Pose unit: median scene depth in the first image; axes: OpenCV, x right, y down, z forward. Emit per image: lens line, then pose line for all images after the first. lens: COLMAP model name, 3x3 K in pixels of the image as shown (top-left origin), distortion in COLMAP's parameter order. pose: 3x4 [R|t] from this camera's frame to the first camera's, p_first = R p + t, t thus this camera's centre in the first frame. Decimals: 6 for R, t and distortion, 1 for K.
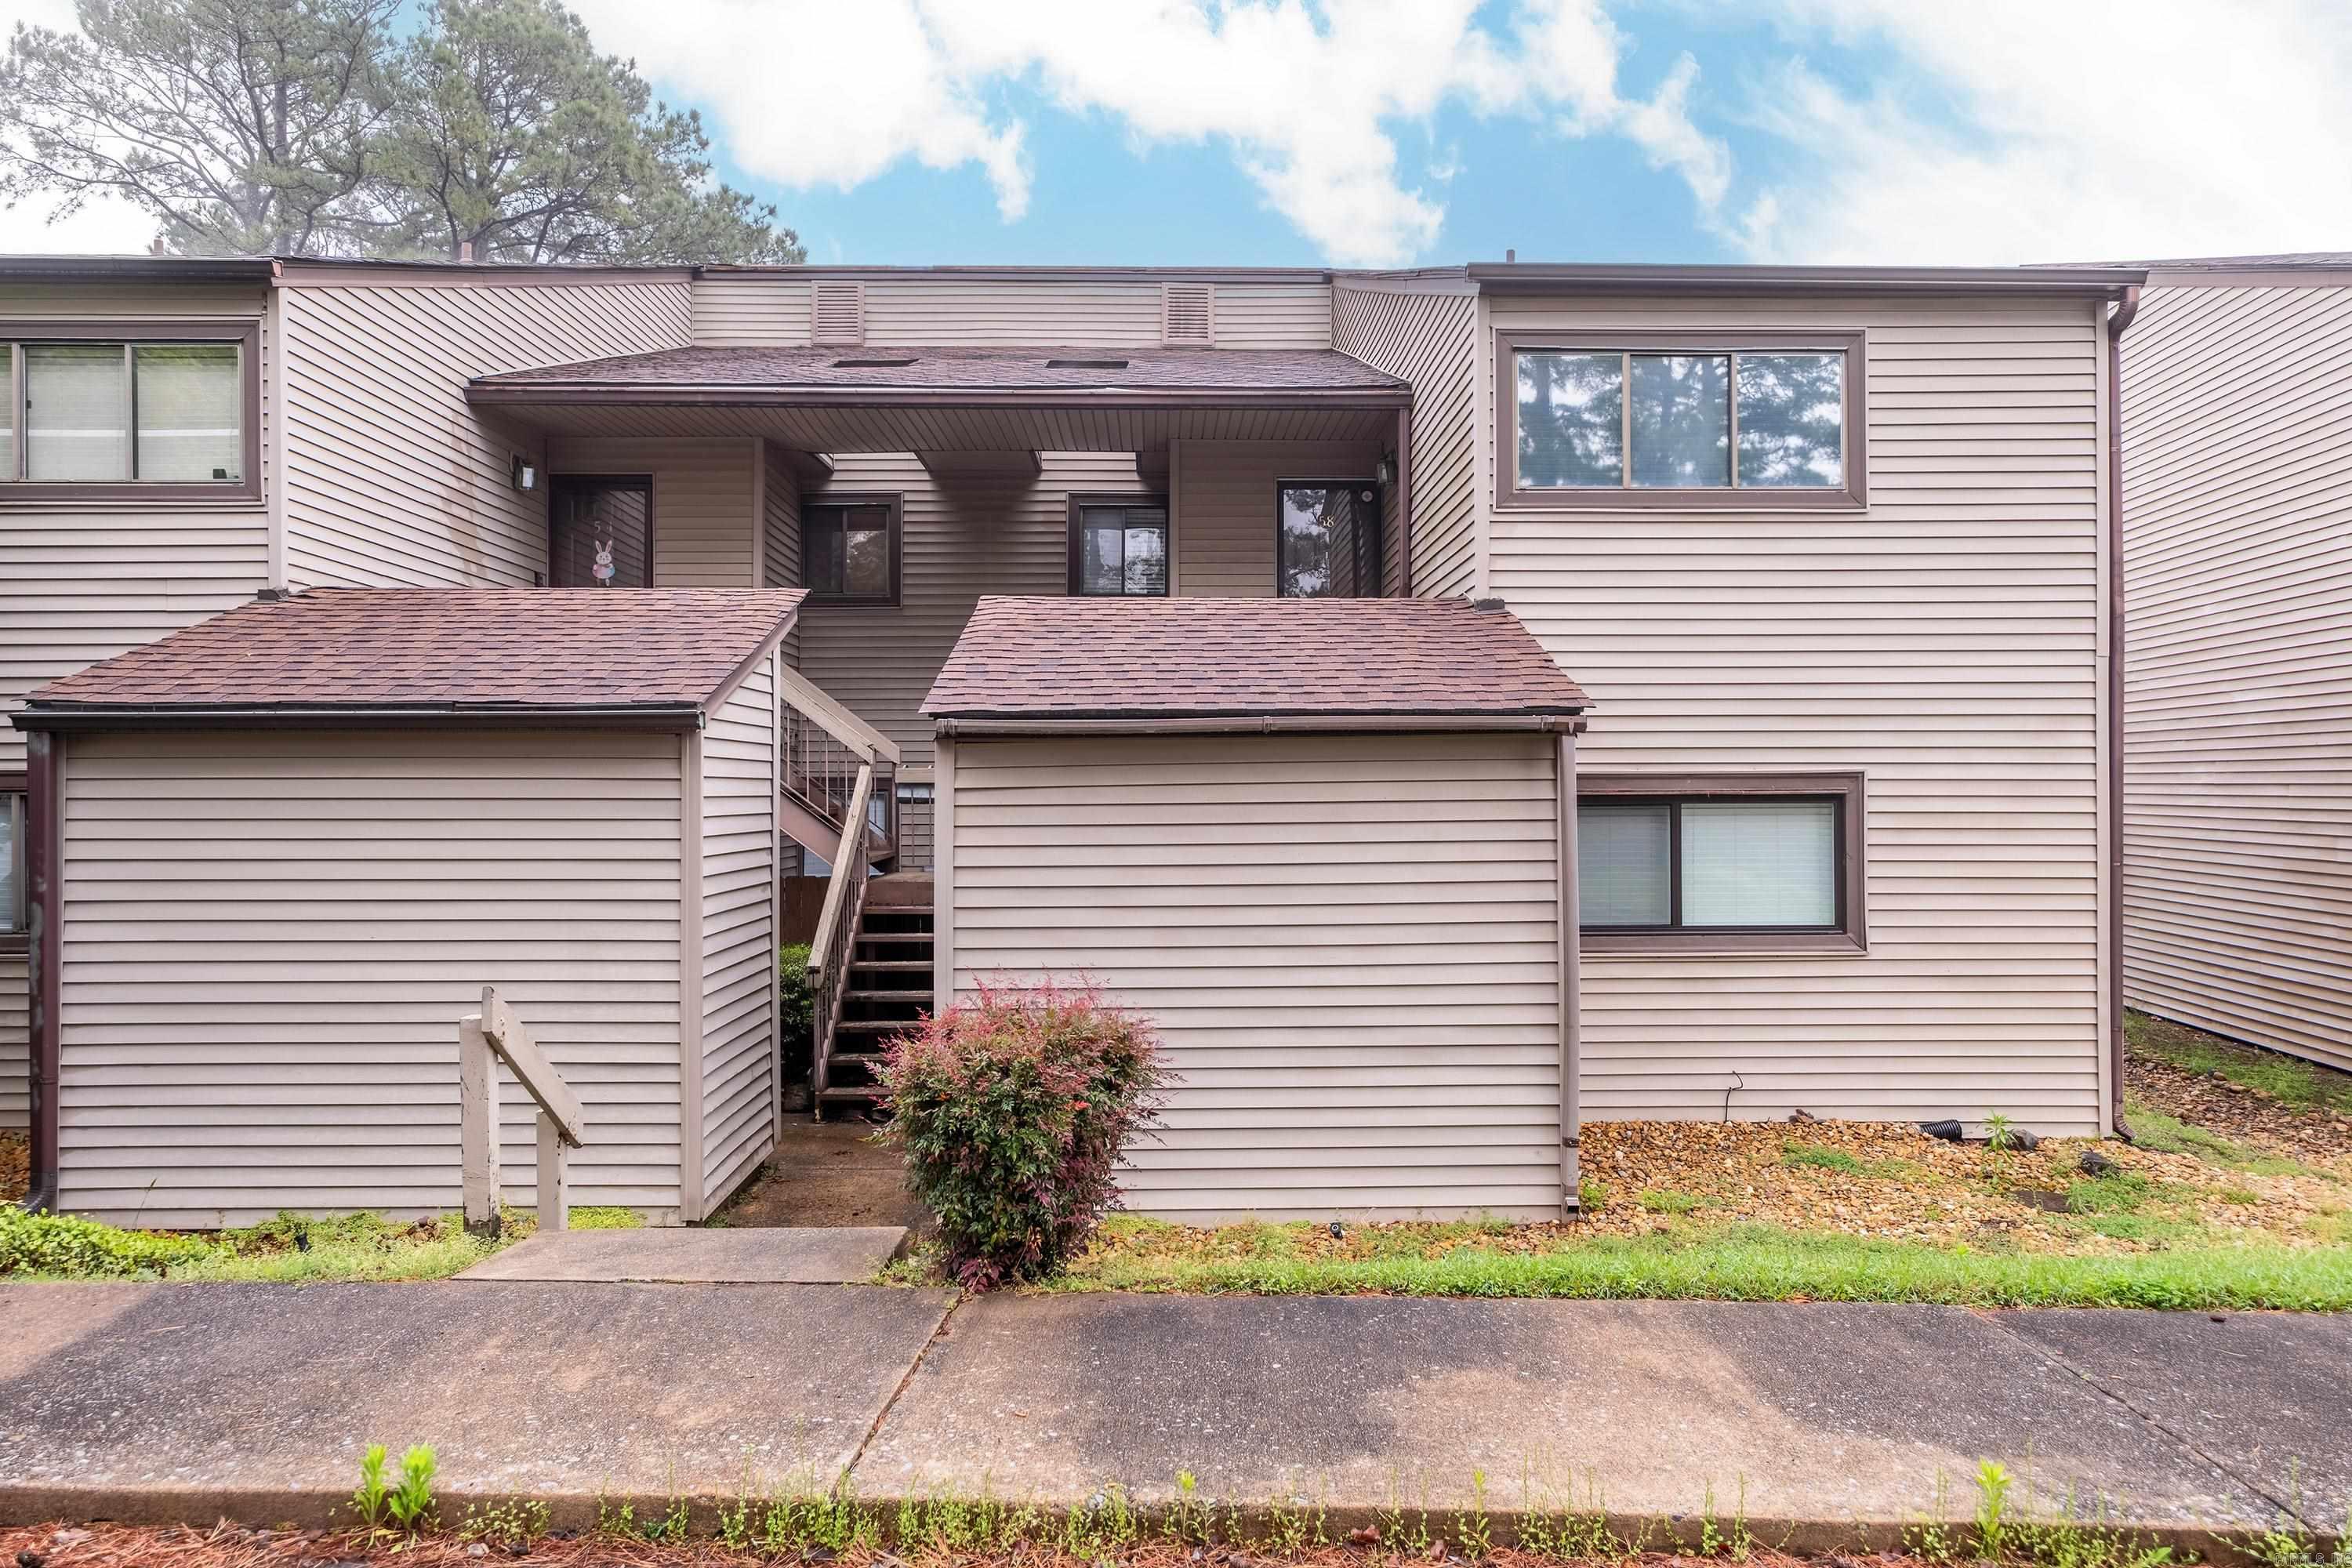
lens RADIAL K [[1494.1, 0, 1175.3], [0, 1494.1, 785.2], [0, 0, 1]] dist [0.011969, 0.003992]
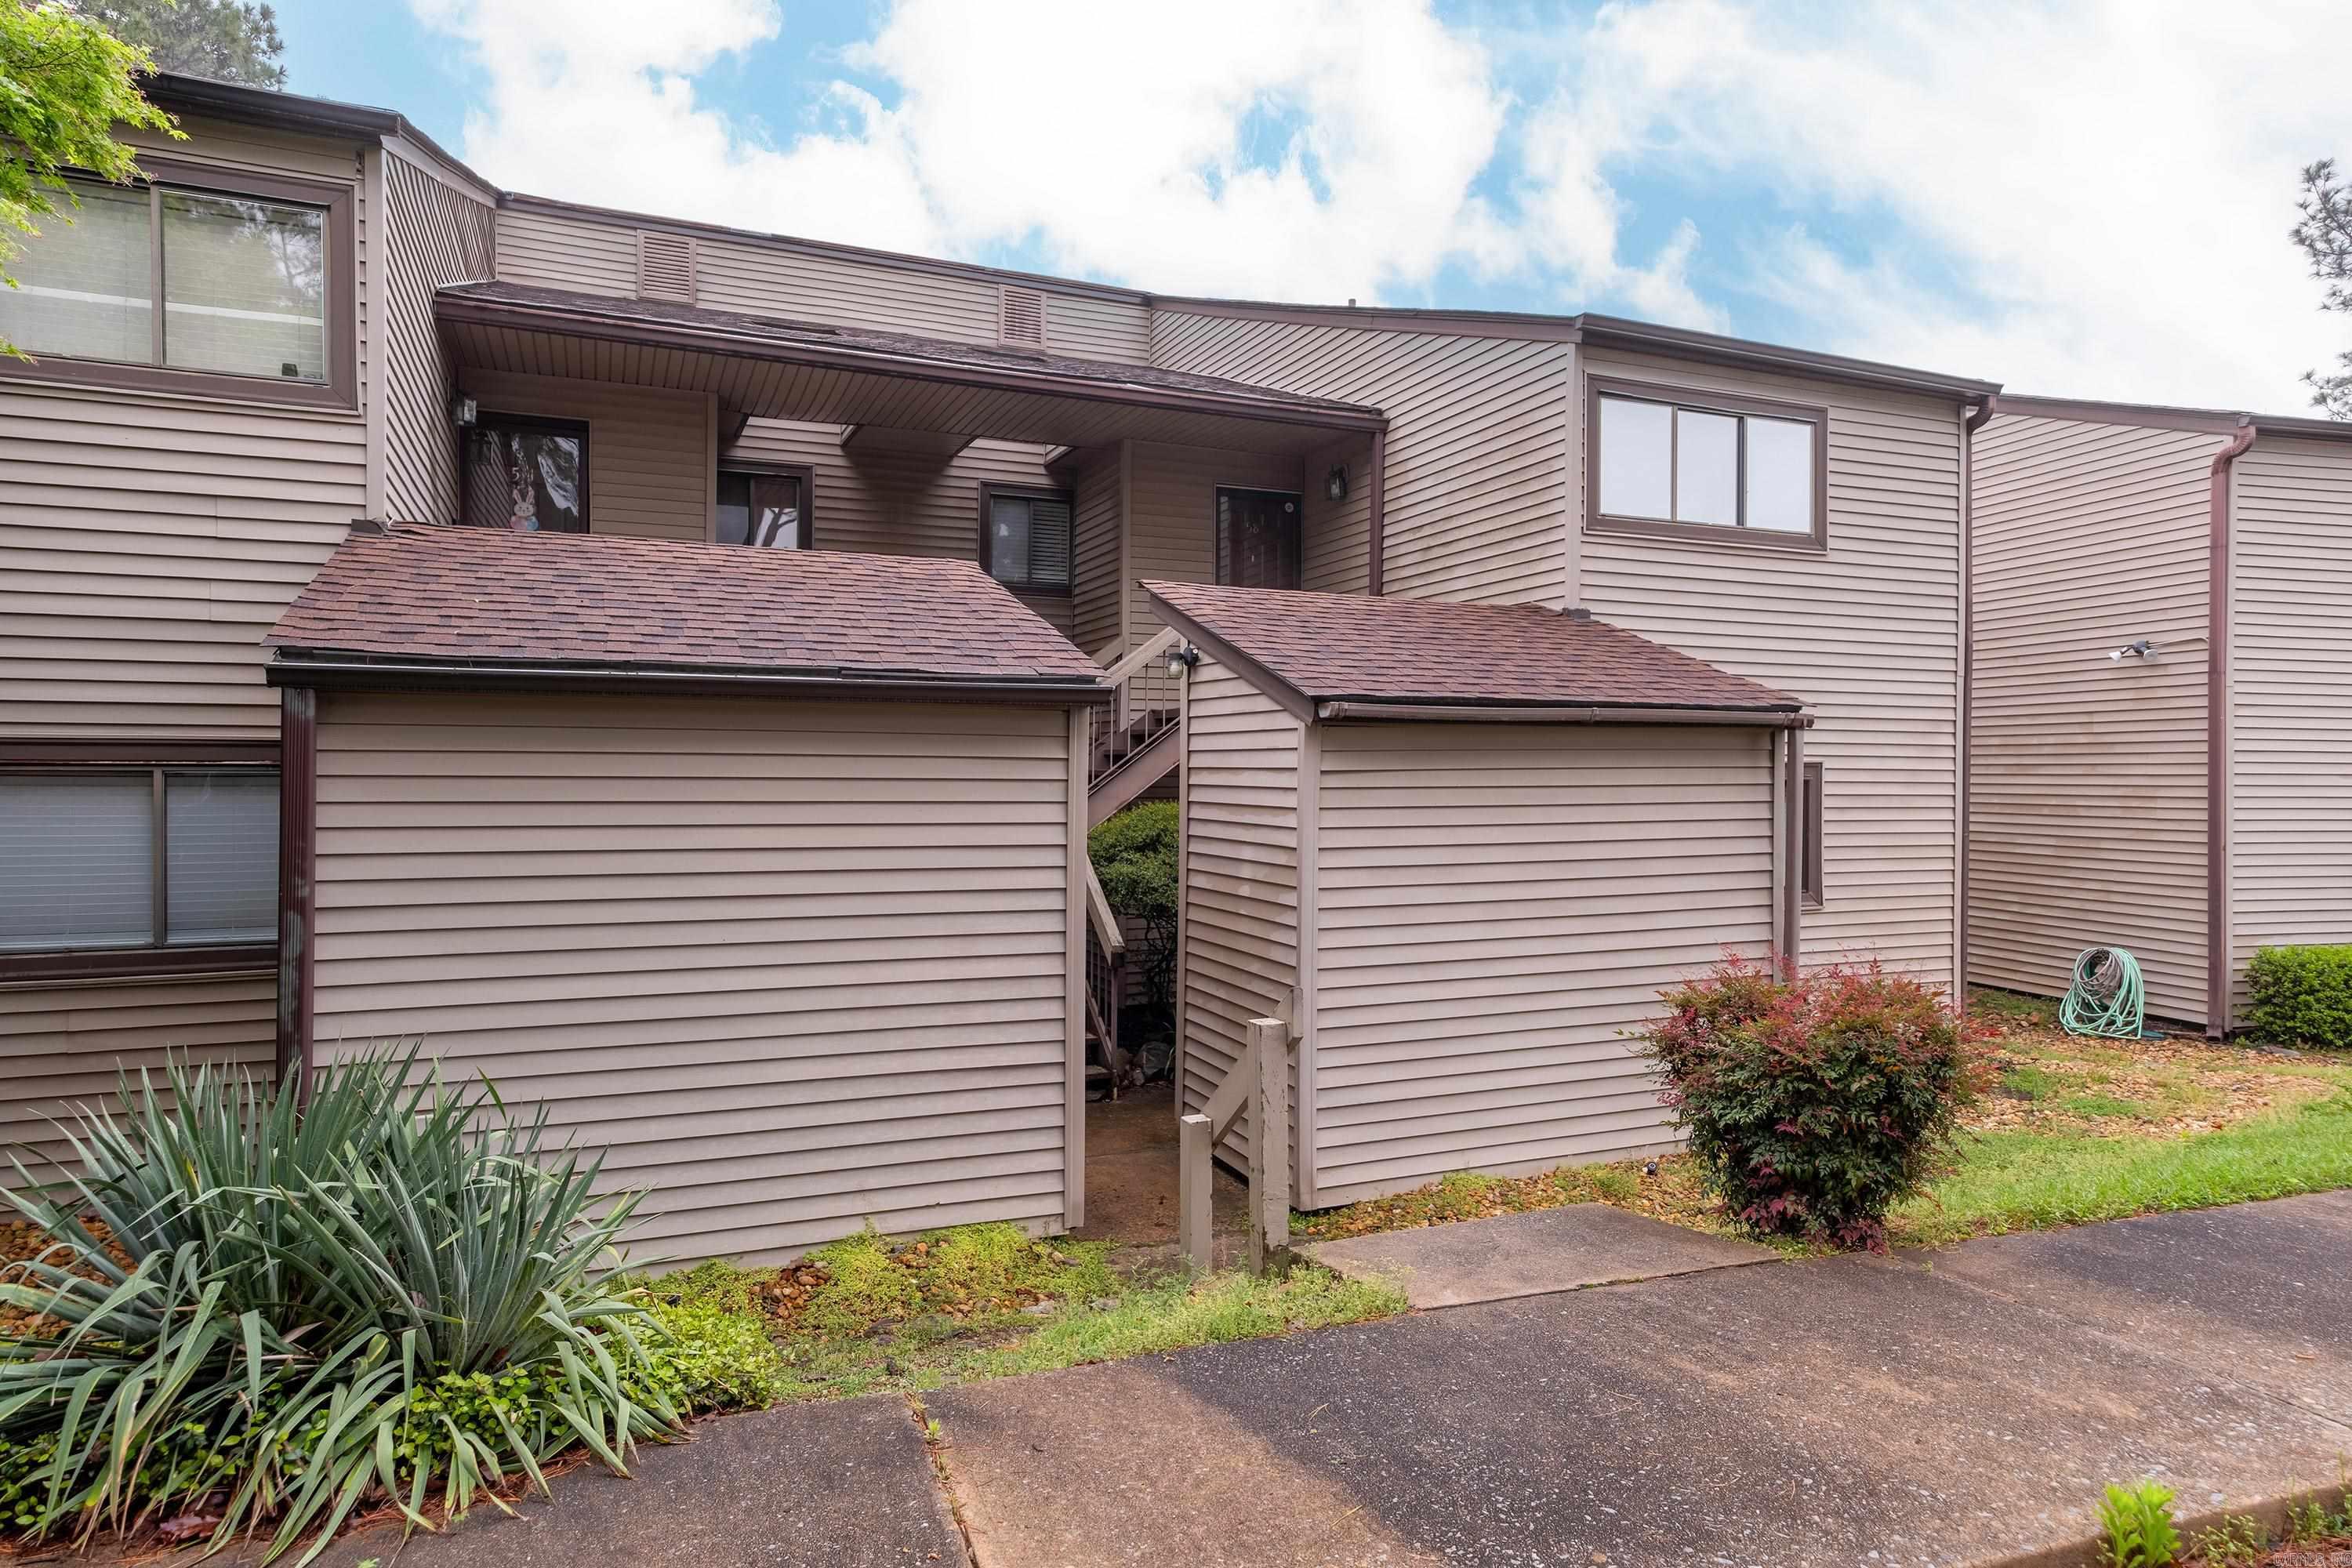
lens RADIAL K [[1349.4, 0, 1170.1], [0, 1349.4, 788.0], [0, 0, 1]] dist [0.015424, 0.004655]
pose [[0.929973, 0.002587, 0.367620, -0.464325], [-0.007593, 0.999897, 0.012170, 0.002577], [-0.367550, -0.014109, 0.929897, 0.150292]]
